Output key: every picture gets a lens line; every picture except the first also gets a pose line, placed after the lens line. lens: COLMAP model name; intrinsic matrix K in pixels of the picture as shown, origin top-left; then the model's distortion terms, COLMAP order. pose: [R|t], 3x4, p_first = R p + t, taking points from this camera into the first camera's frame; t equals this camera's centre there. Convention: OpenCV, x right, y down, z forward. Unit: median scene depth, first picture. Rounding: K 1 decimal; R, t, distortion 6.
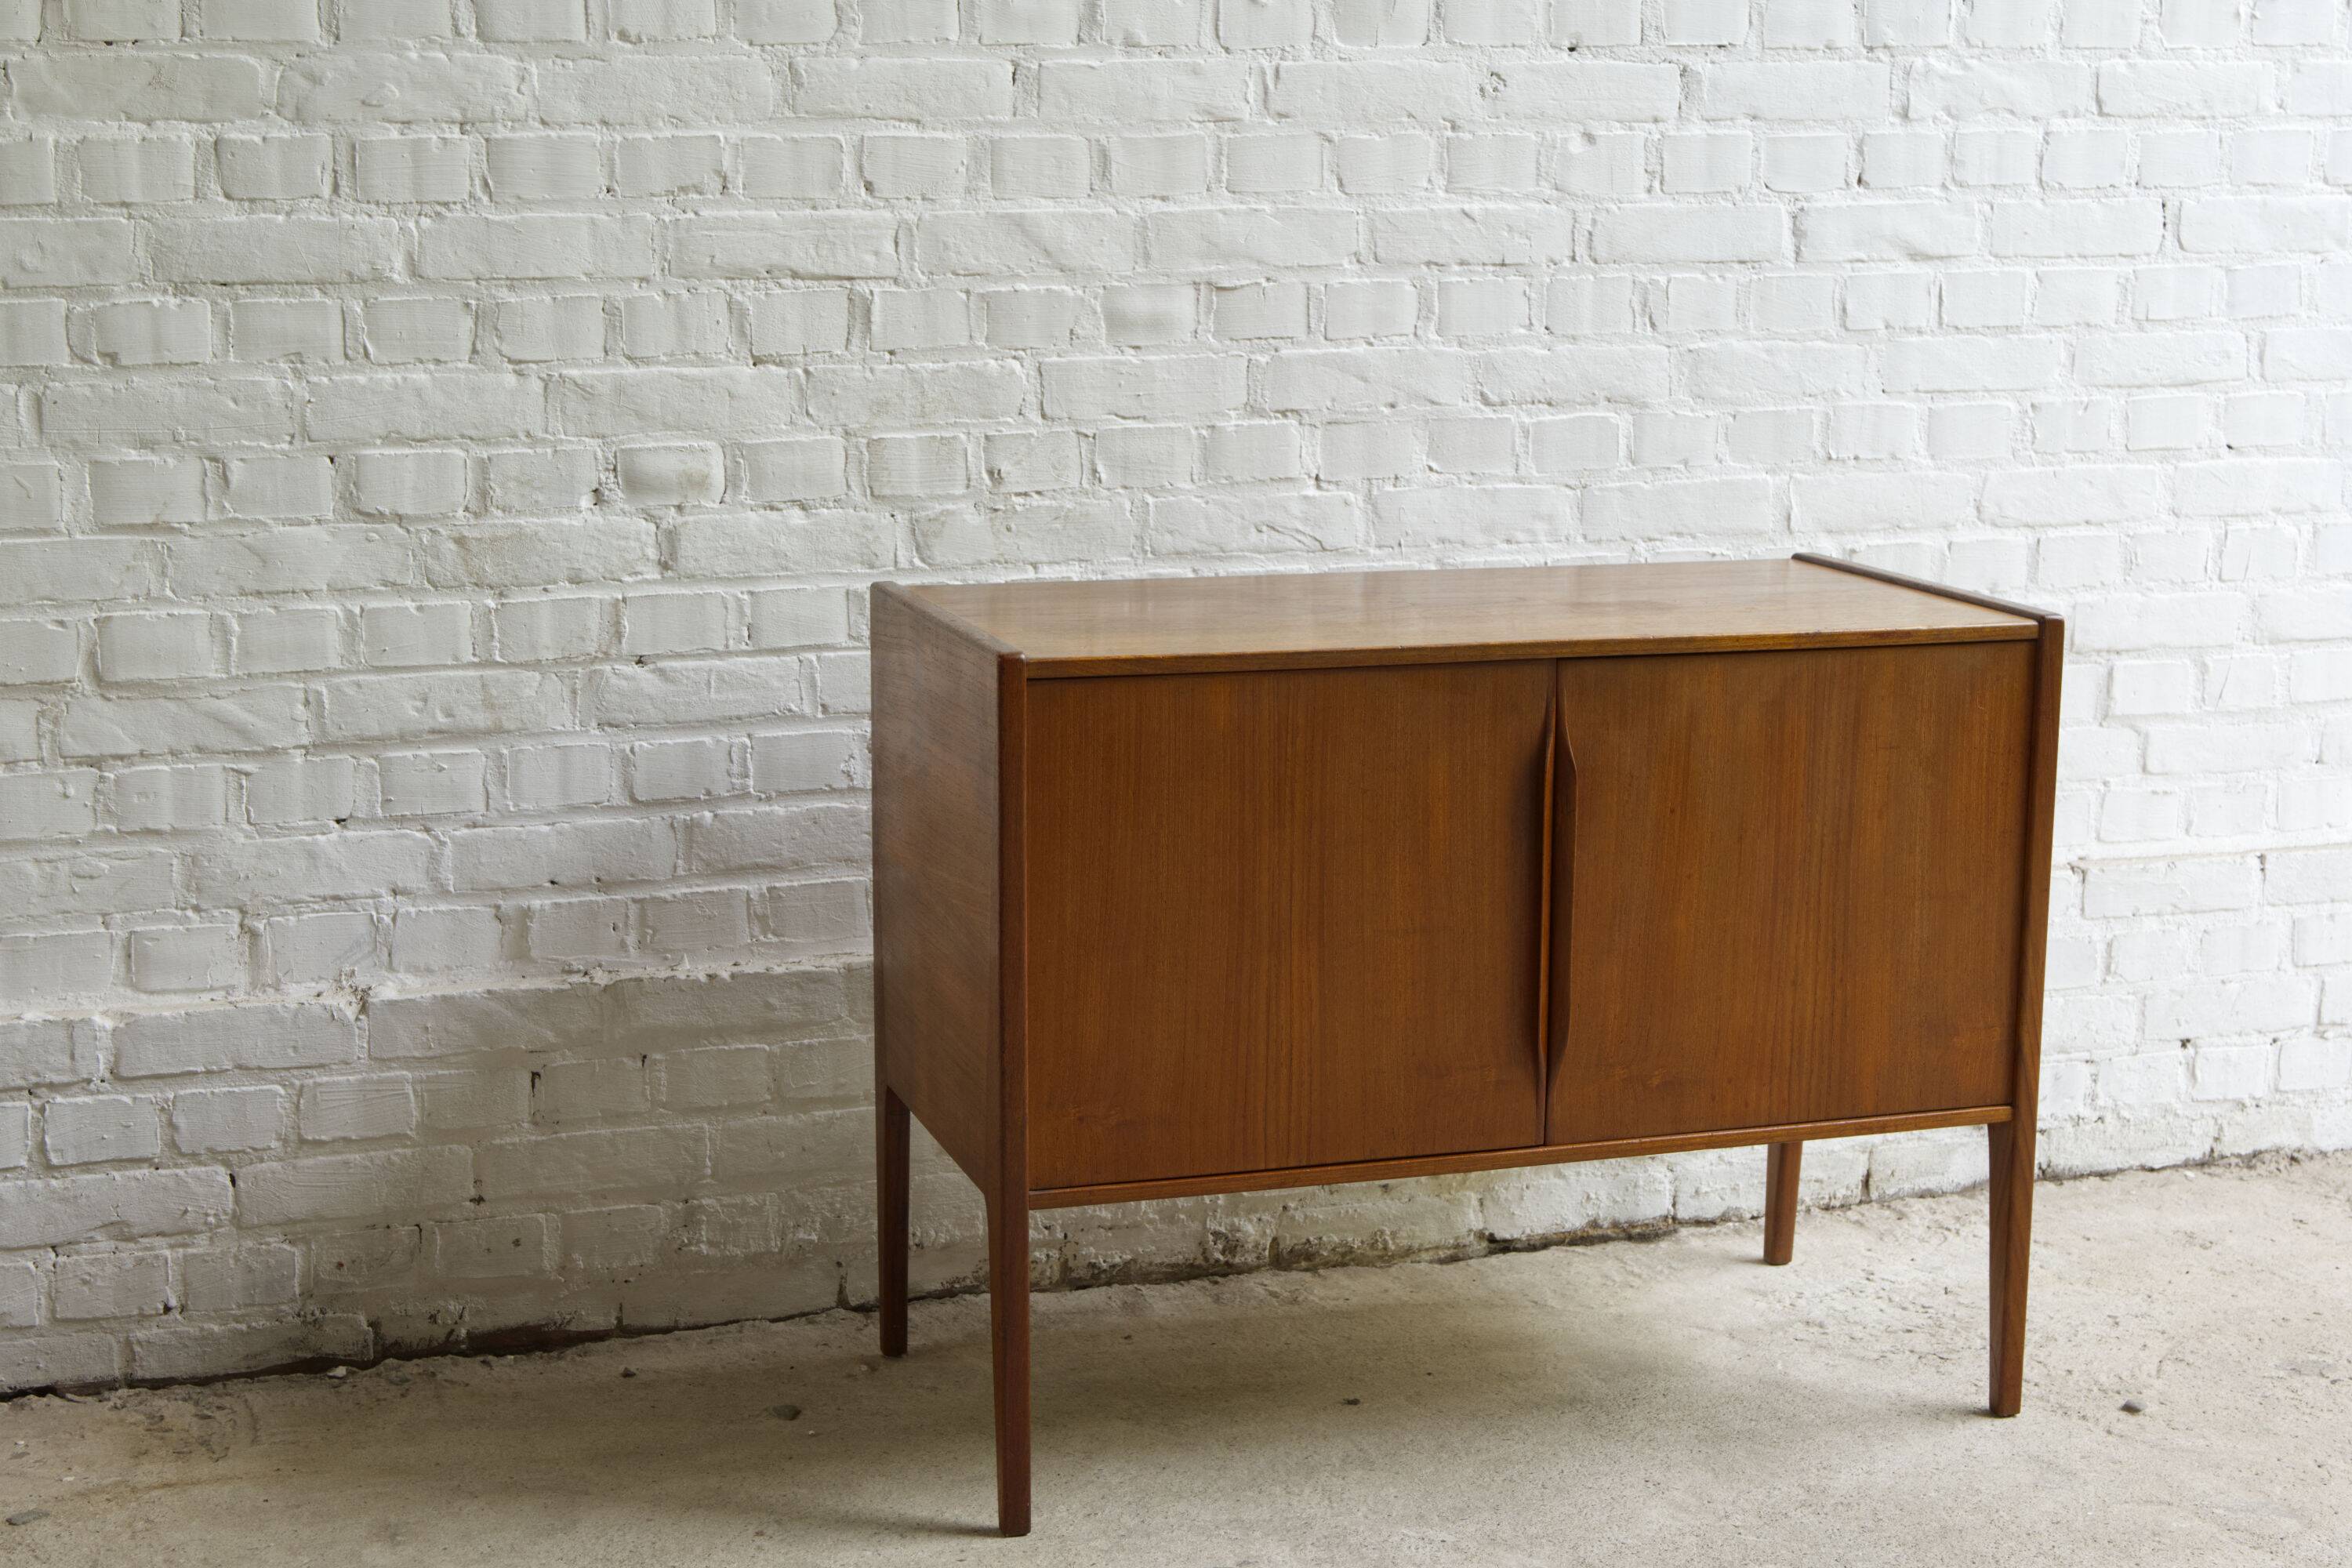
lens RADIAL K [[3375.0, 0, 1182.8], [0, 3375.0, 776.7], [0, 0, 1]] dist [-0.010639, 0.125267]
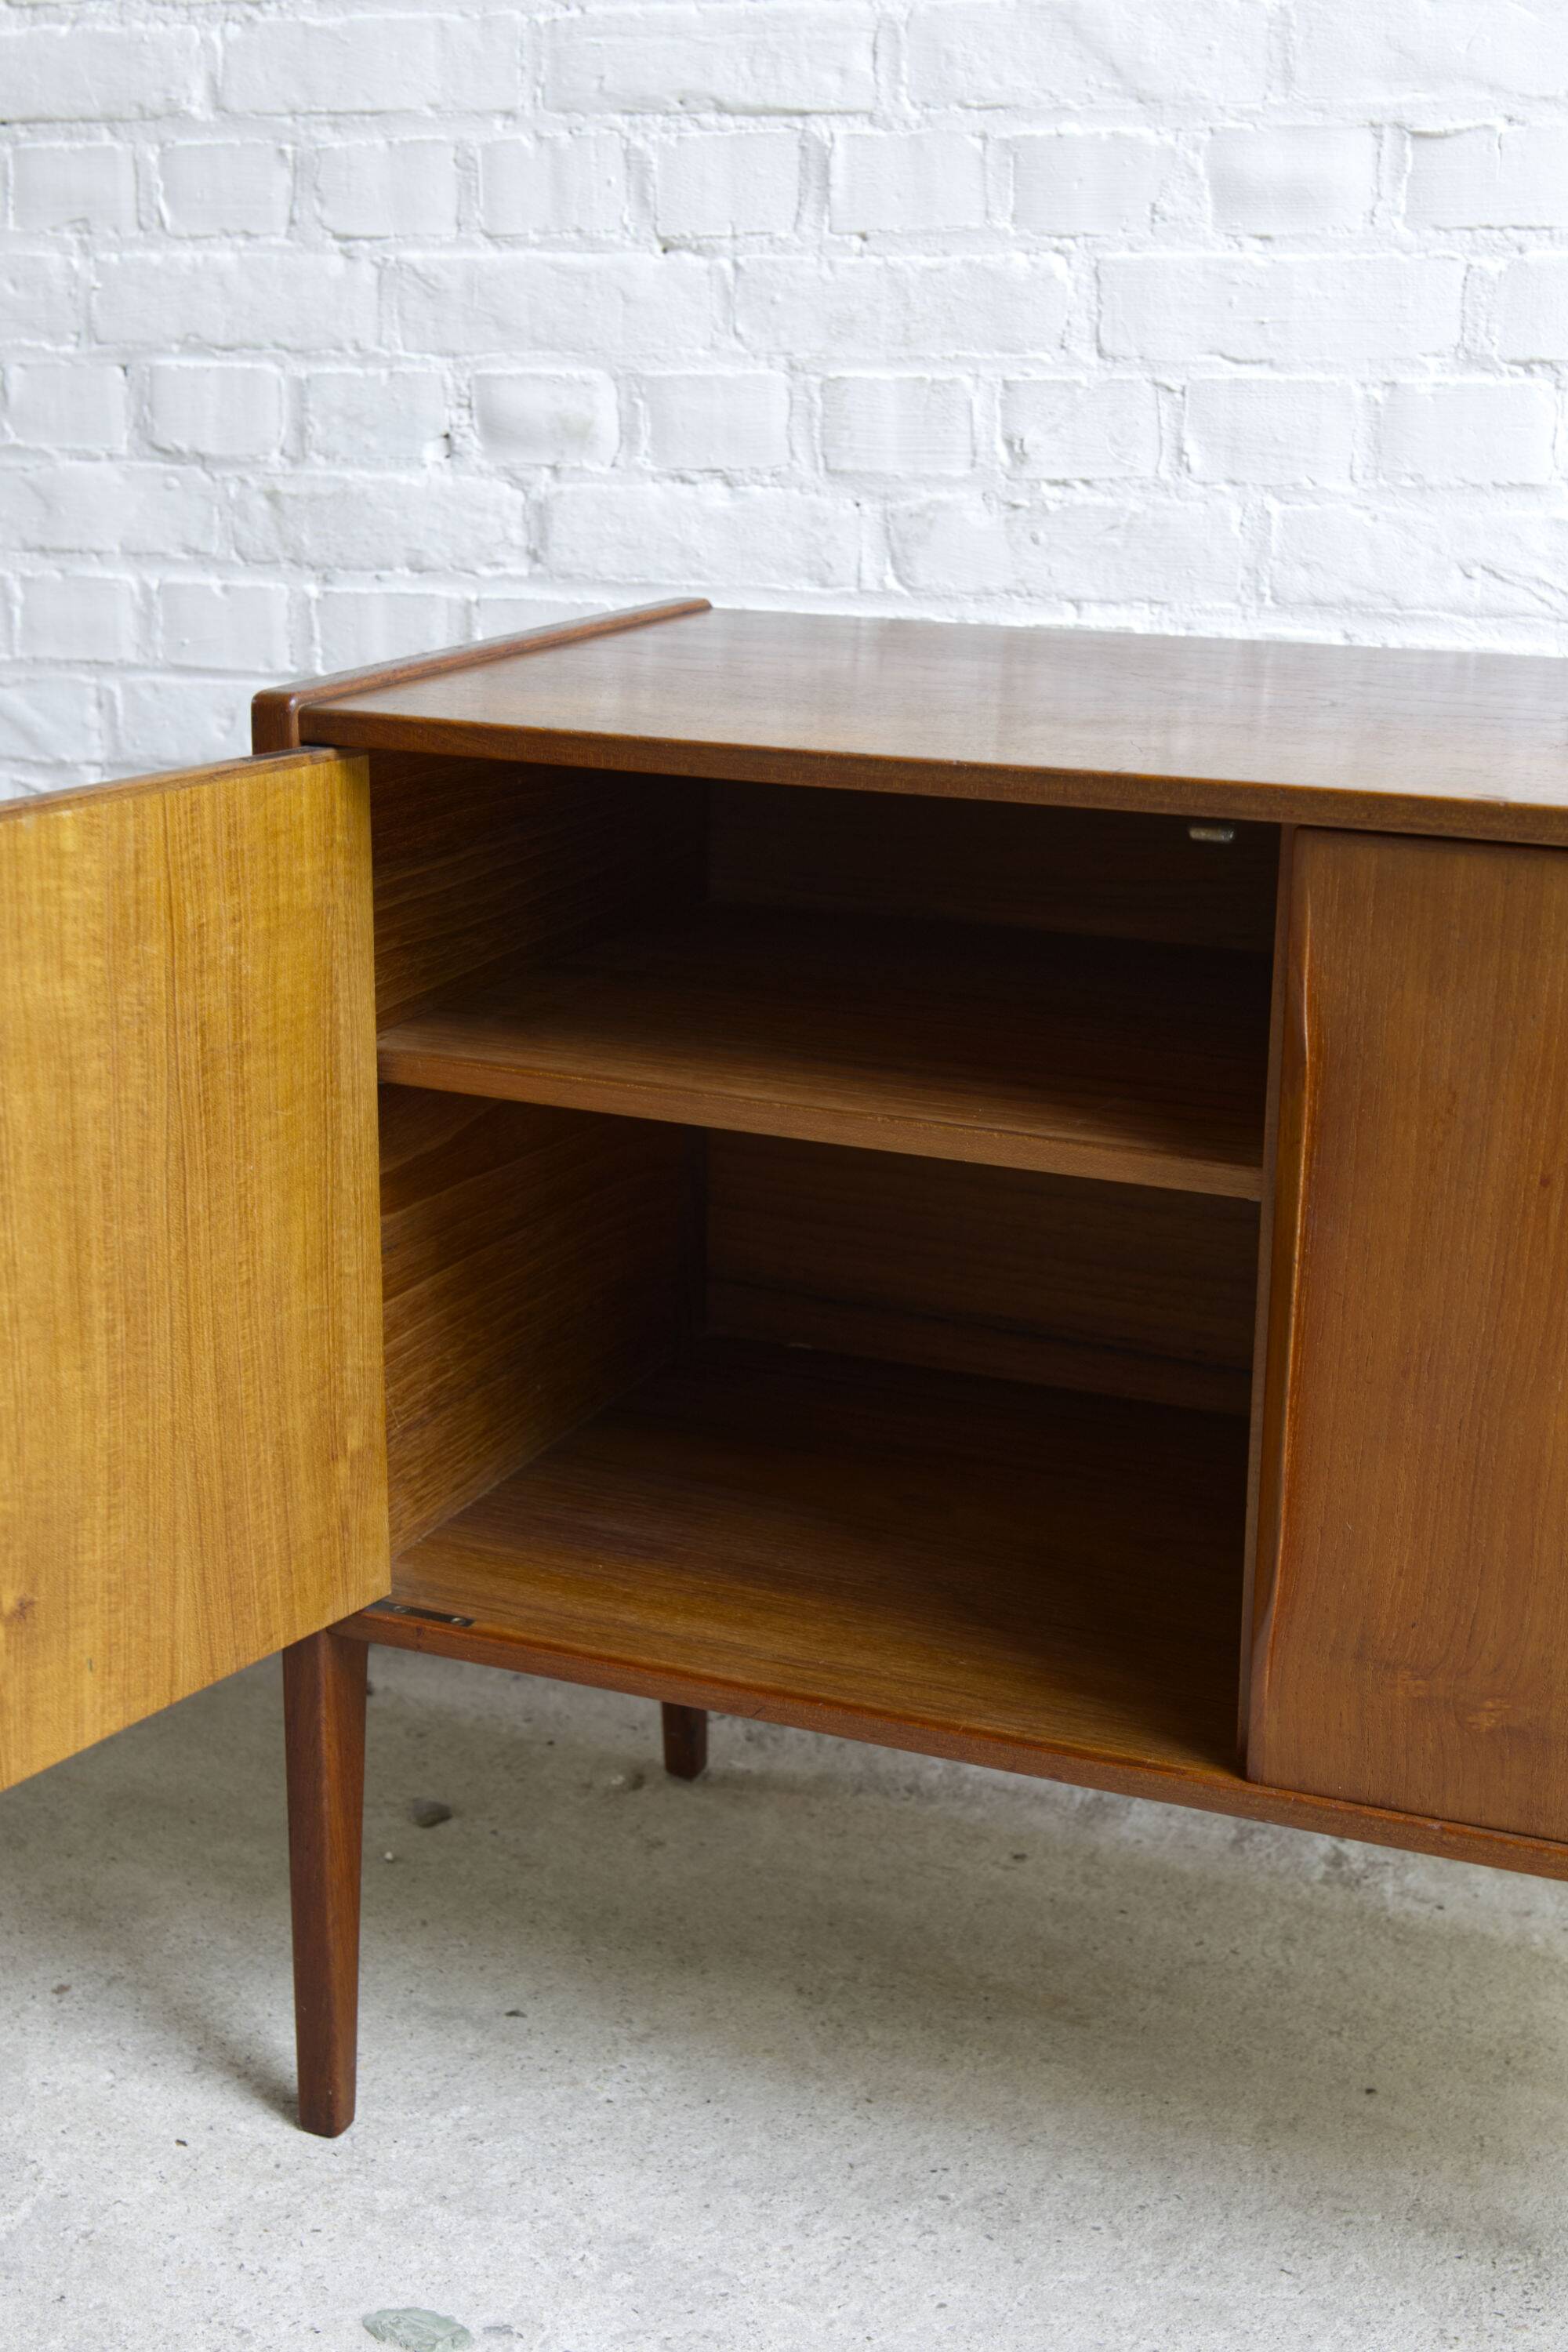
lens RADIAL K [[3257.8, 0, 784.0], [0, 3257.8, 1176.0], [0, 0, 1]] dist [0.114346, -0.635674]
pose [[0.755870, 0.183057, -0.628610, 0.317924], [-0.125007, 0.982806, 0.135888, -0.035713], [0.642677, -0.024133, 0.765757, 0.526710]]
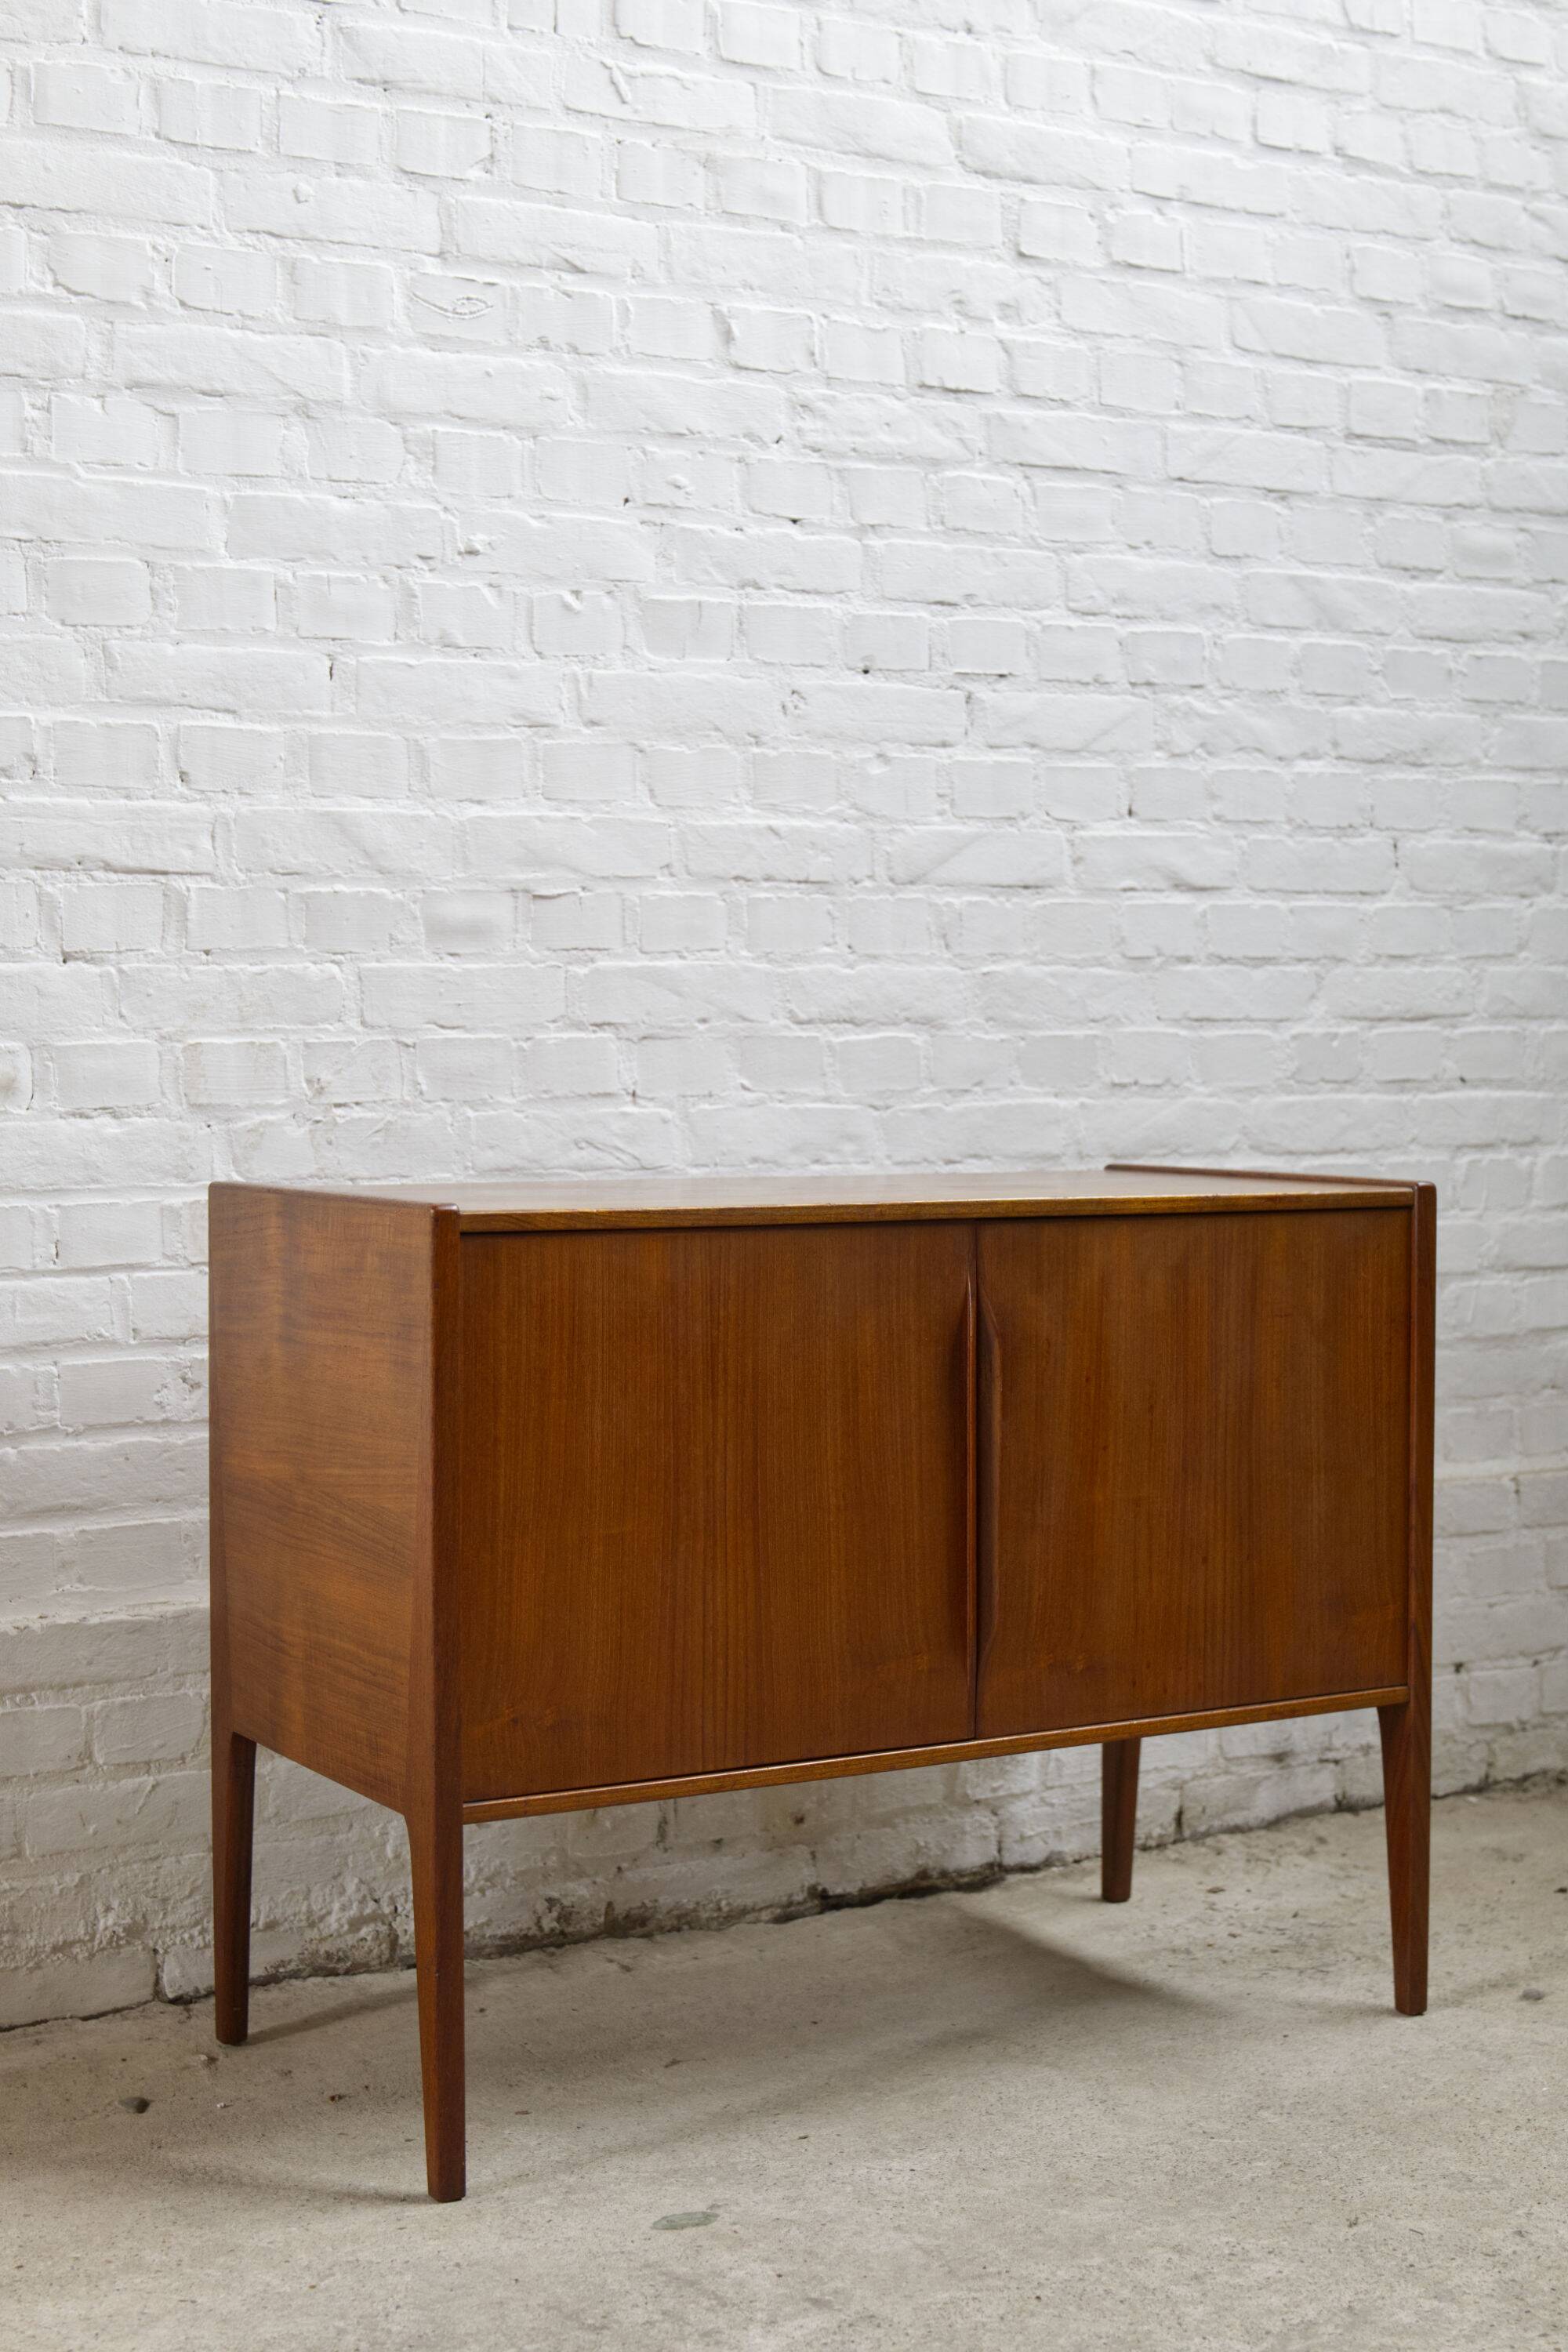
lens RADIAL K [[3238.4, 0, 770.2], [0, 3238.4, 1172.8], [0, 0, 1]] dist [0.093585, -0.700732]
pose [[0.976864, -0.014697, 0.213354, -0.128419], [0.045480, 0.989092, -0.140103, 0.070230], [-0.208967, 0.146565, 0.966877, 0.098686]]
